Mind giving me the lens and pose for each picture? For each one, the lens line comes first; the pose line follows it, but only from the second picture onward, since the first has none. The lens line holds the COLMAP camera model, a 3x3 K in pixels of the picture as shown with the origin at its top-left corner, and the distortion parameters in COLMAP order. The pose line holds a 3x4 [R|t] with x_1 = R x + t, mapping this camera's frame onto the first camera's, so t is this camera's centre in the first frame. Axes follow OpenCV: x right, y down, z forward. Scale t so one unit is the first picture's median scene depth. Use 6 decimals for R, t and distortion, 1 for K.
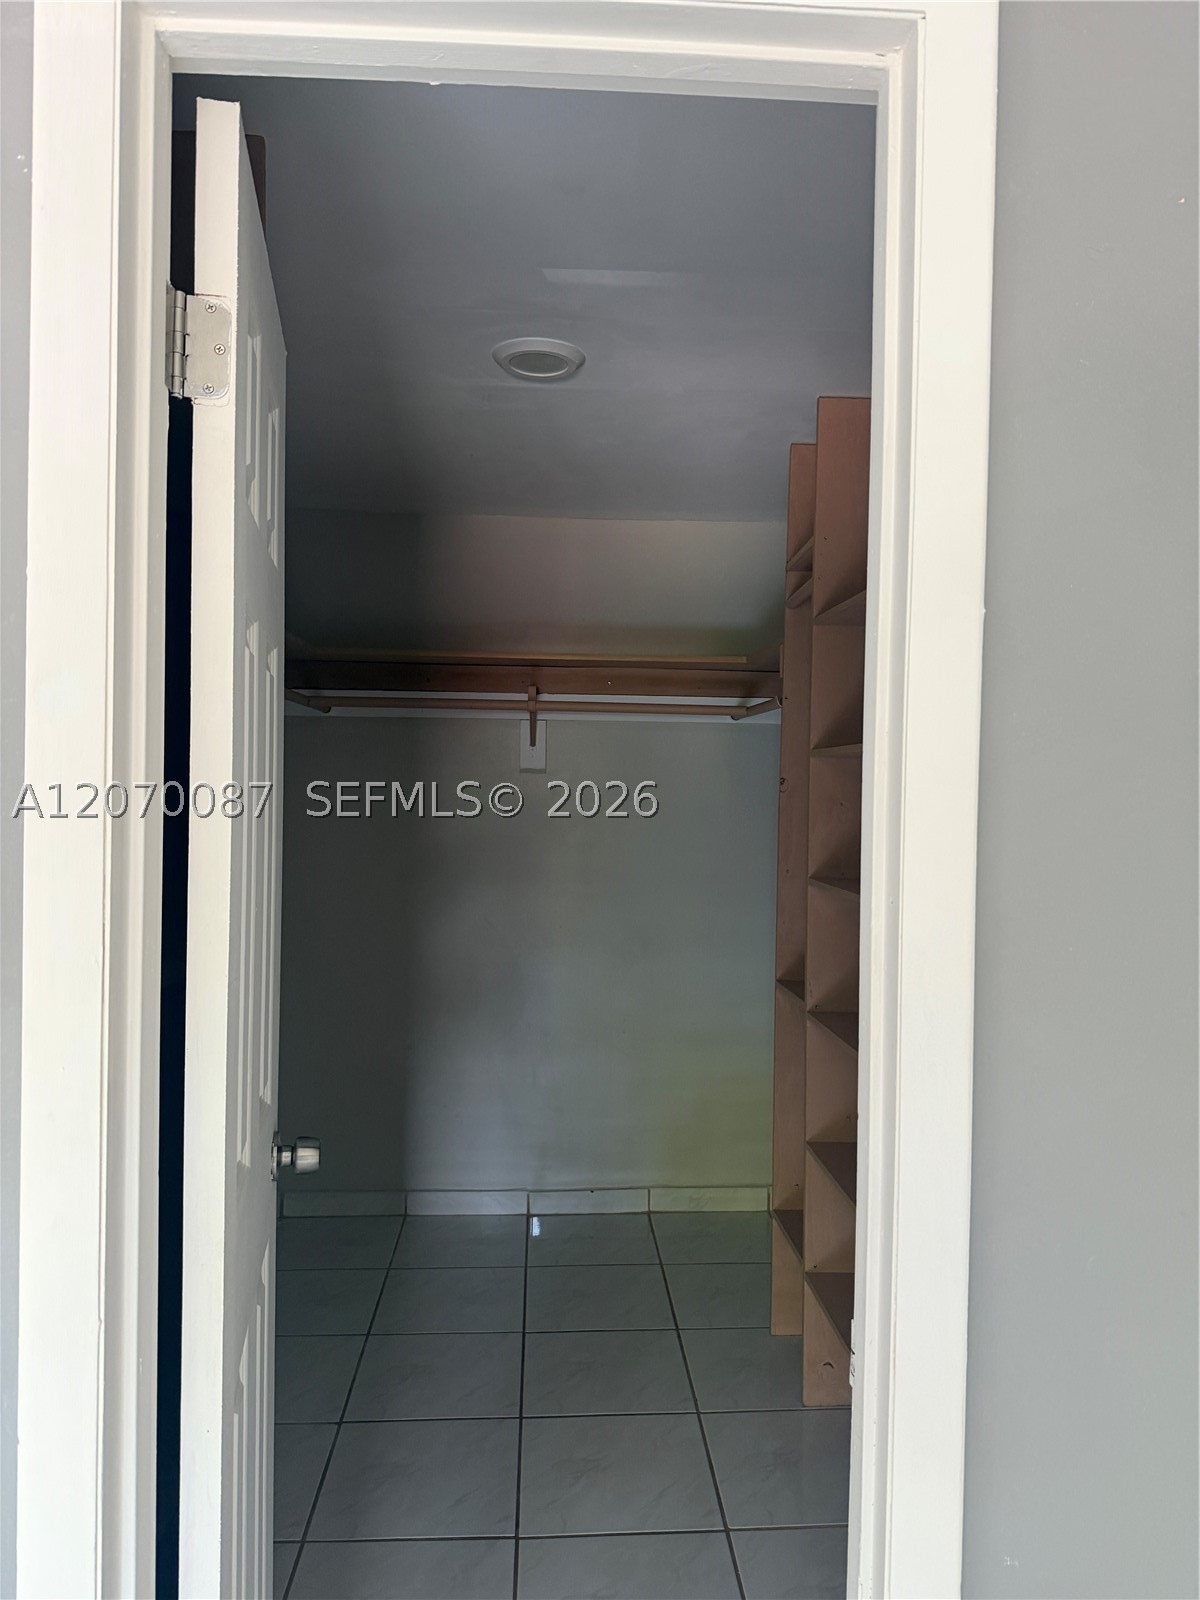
lens RADIAL K [[1133.8, 0, 602.3], [0, 1133.8, 823.8], [0, 0, 1]] dist [0.133250, -0.204498]
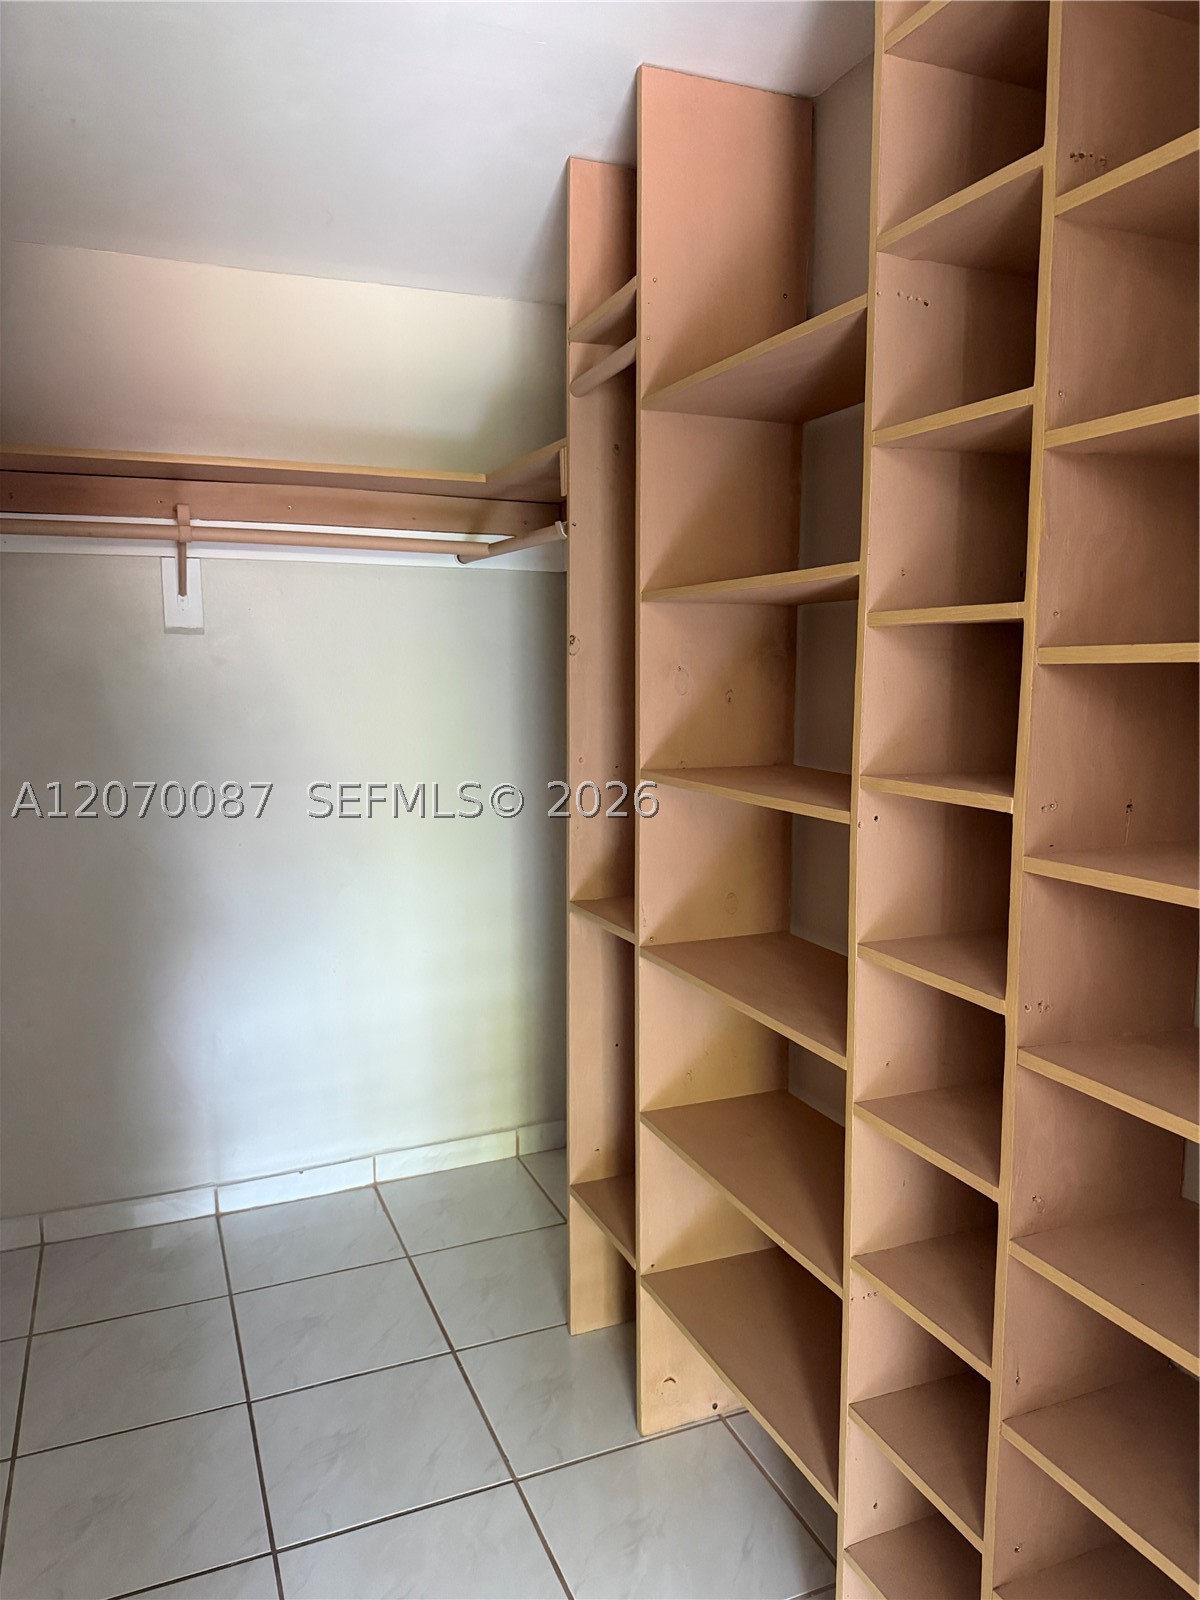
lens RADIAL K [[1133.8, 0, 602.3], [0, 1133.8, 823.8], [0, 0, 1]] dist [0.133250, -0.204498]
pose [[0.942334, -0.064932, 0.328316, -0.060481], [0.027365, 0.992663, 0.117780, -0.004179], [-0.333554, -0.102004, 0.937196, 0.224012]]
